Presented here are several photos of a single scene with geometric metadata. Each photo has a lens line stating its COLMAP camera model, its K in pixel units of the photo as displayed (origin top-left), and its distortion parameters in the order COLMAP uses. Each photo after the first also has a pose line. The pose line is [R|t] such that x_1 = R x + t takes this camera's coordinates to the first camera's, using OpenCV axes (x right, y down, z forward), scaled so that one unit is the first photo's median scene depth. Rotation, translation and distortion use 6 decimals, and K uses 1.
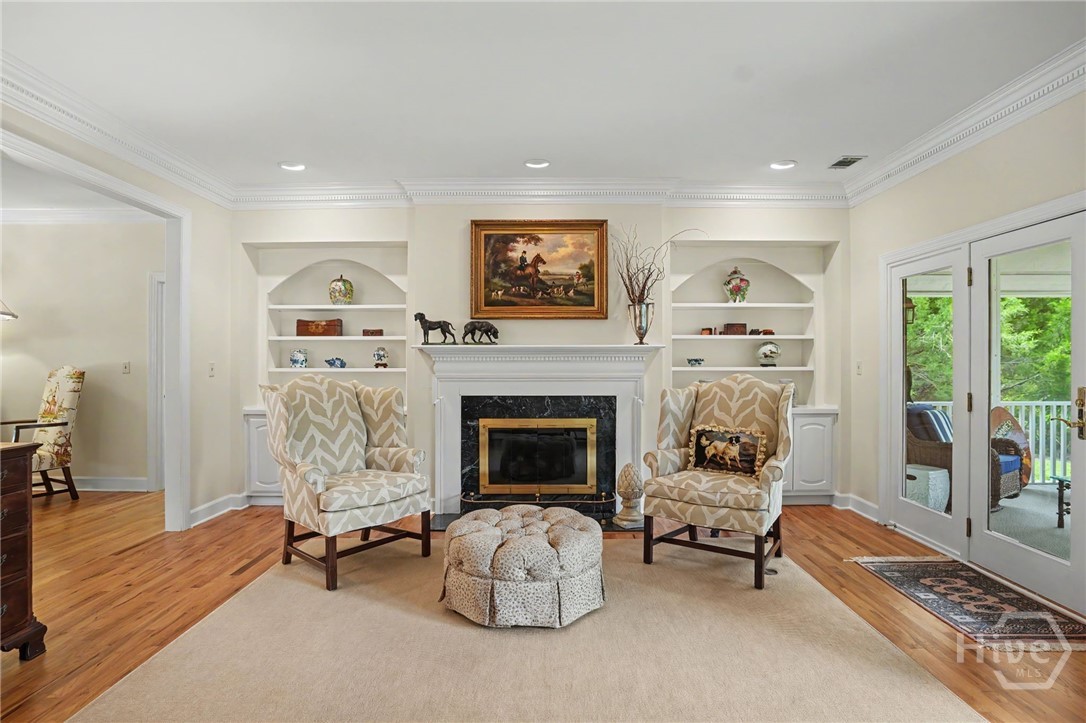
lens RADIAL K [[556.1, 0, 537.0], [0, 556.1, 356.3], [0, 0, 1]] dist [-0.028054, 0.004908]
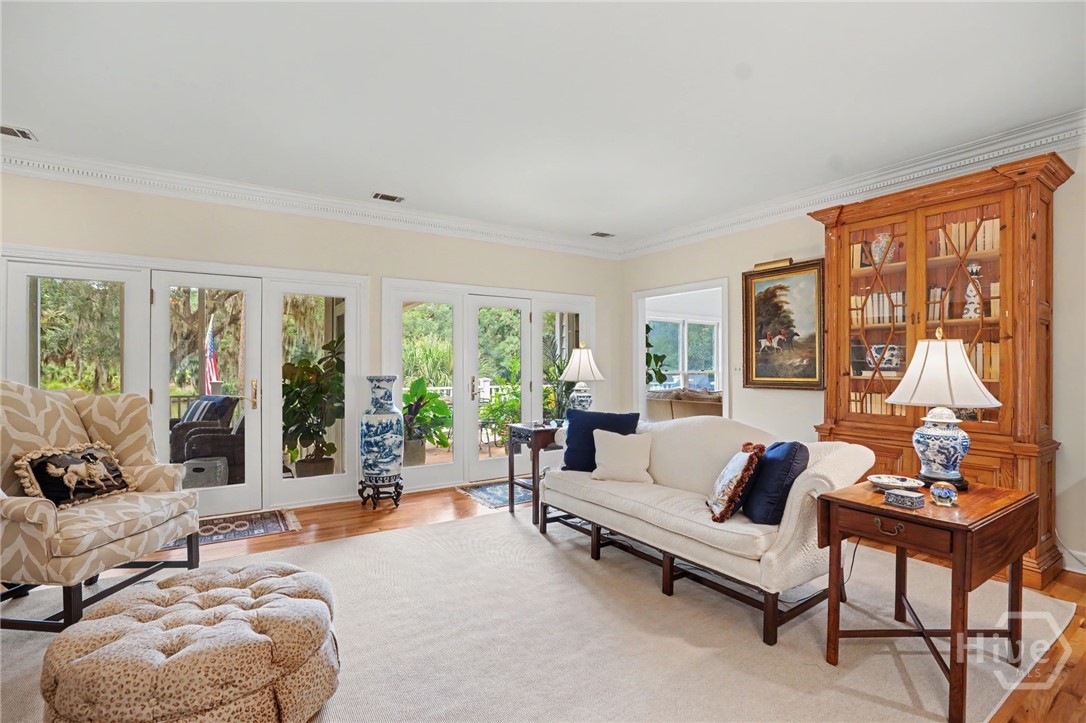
lens RADIAL K [[521.1, 0, 552.9], [0, 521.1, 360.5], [0, 0, 1]] dist [-0.049608, 0.020351]
pose [[-0.569212, 0.008022, 0.822152, -0.492752], [-0.008407, 0.999843, -0.015577, 0.008379], [-0.822148, -0.015778, -0.569055, 0.645131]]
